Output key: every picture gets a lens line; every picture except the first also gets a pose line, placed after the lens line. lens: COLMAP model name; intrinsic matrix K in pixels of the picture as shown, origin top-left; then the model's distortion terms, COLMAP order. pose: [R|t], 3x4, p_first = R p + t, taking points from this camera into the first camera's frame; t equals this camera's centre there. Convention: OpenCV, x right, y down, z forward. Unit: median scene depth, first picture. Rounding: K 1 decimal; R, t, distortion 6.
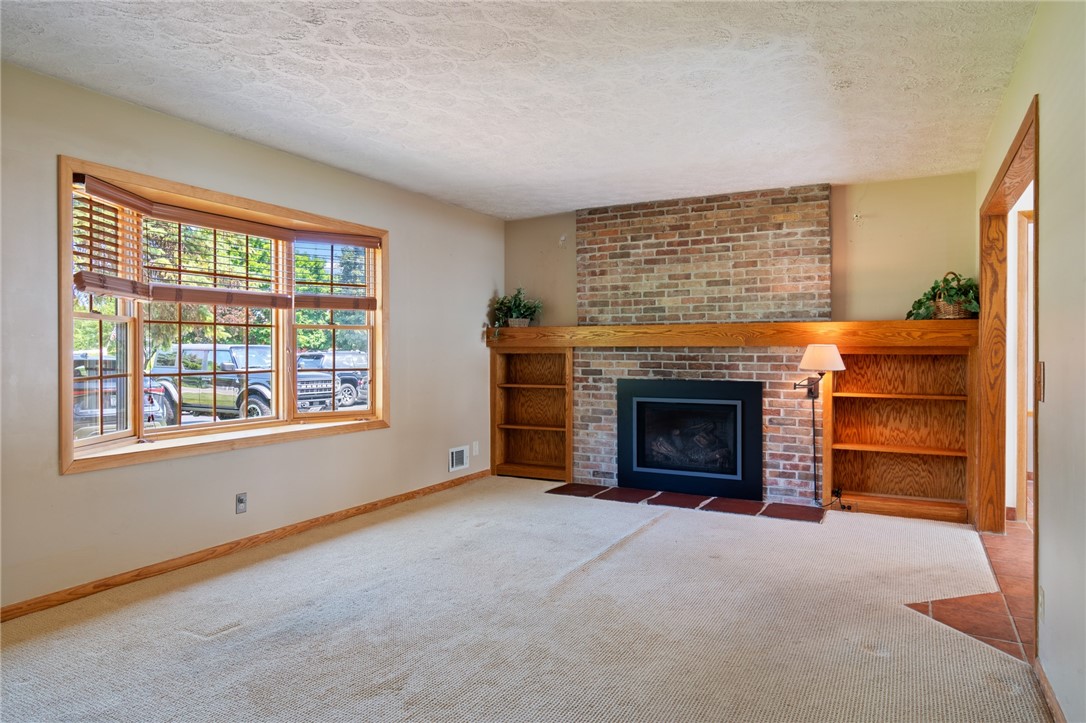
lens RADIAL K [[674.6, 0, 543.7], [0, 674.6, 358.6], [0, 0, 1]] dist [0.003383, -0.004116]
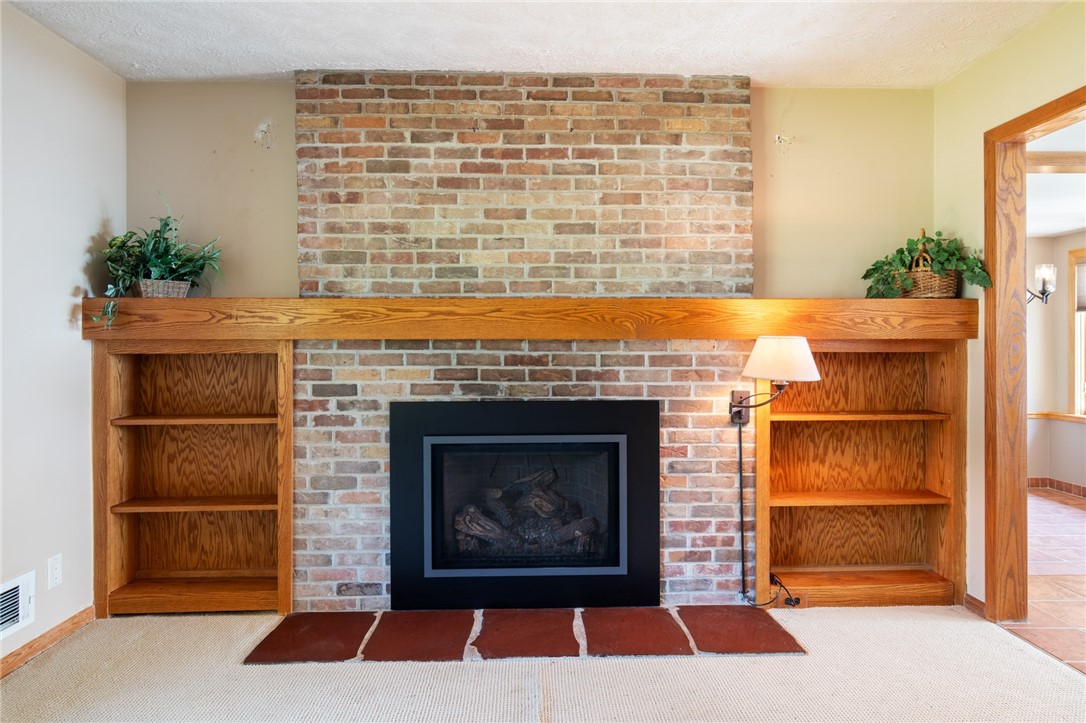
lens RADIAL K [[674.6, 0, 543.7], [0, 674.6, 350.9], [0, 0, 1]] dist [0.003383, -0.004116]
pose [[0.866422, -0.003673, 0.499299, -0.050006], [0.008280, 0.999941, -0.007011, -0.004784], [-0.499244, 0.010209, 0.866401, 0.525160]]
